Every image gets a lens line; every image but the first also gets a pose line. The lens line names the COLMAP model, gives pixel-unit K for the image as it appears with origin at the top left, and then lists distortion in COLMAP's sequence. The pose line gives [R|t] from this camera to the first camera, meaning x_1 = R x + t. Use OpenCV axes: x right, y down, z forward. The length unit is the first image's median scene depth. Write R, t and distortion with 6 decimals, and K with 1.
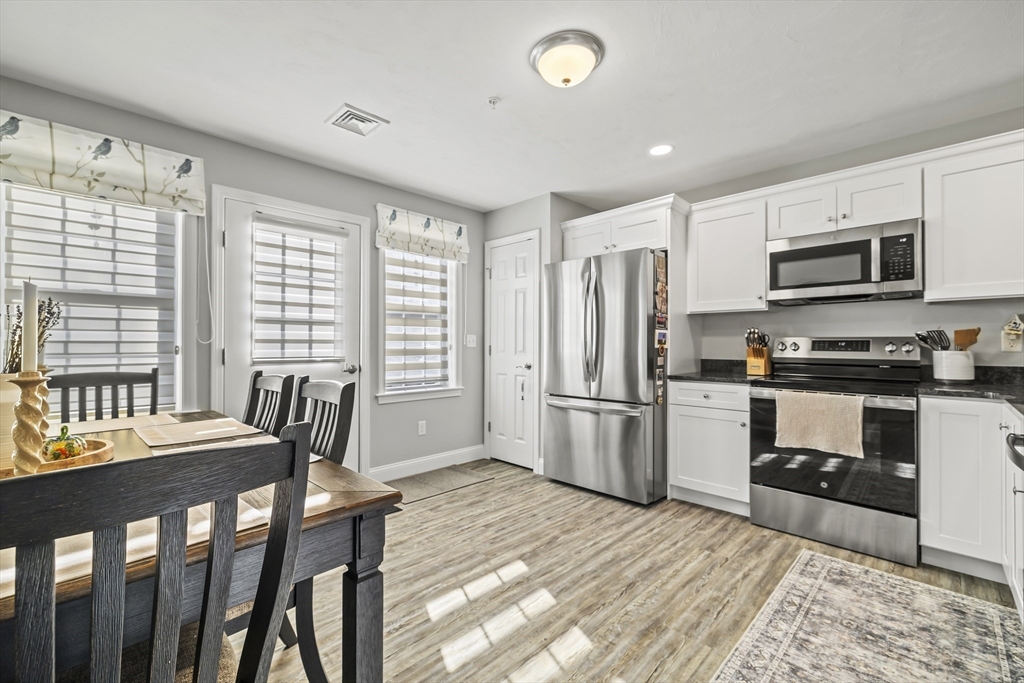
lens RADIAL K [[433.5, 0, 497.8], [0, 433.5, 345.5], [0, 0, 1]] dist [-0.002950, 0.000202]
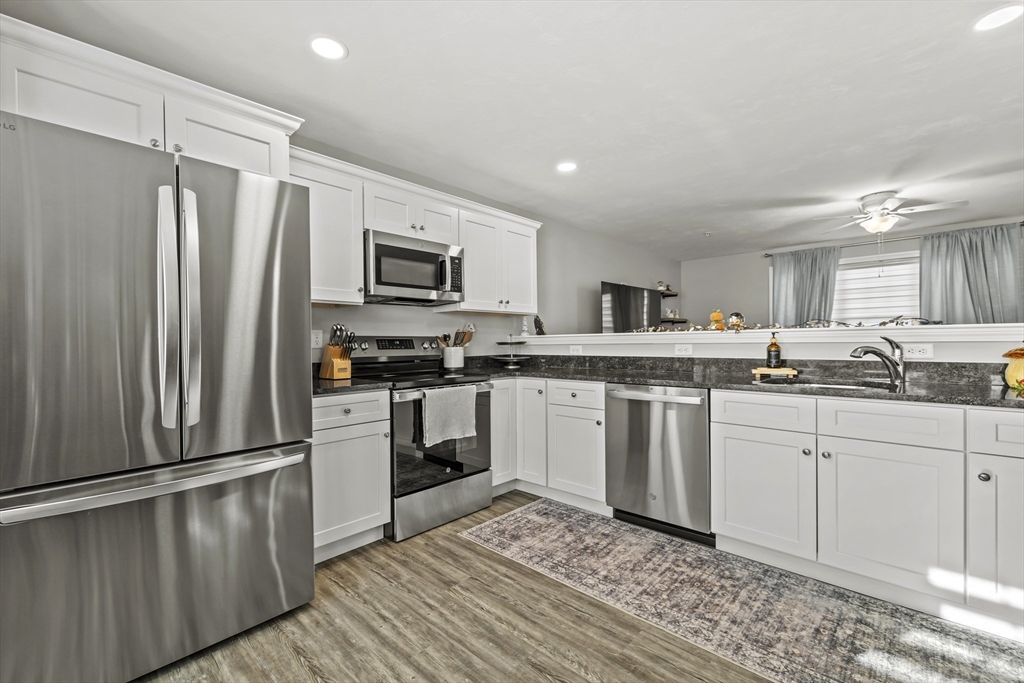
lens RADIAL K [[433.5, 0, 497.8], [0, 433.5, 345.5], [0, 0, 1]] dist [-0.002950, 0.000202]
pose [[-0.041498, -0.007809, 0.999108, -0.371833], [0.012898, 0.999882, 0.008351, -0.002312], [-0.999055, 0.013233, -0.041393, 0.964952]]
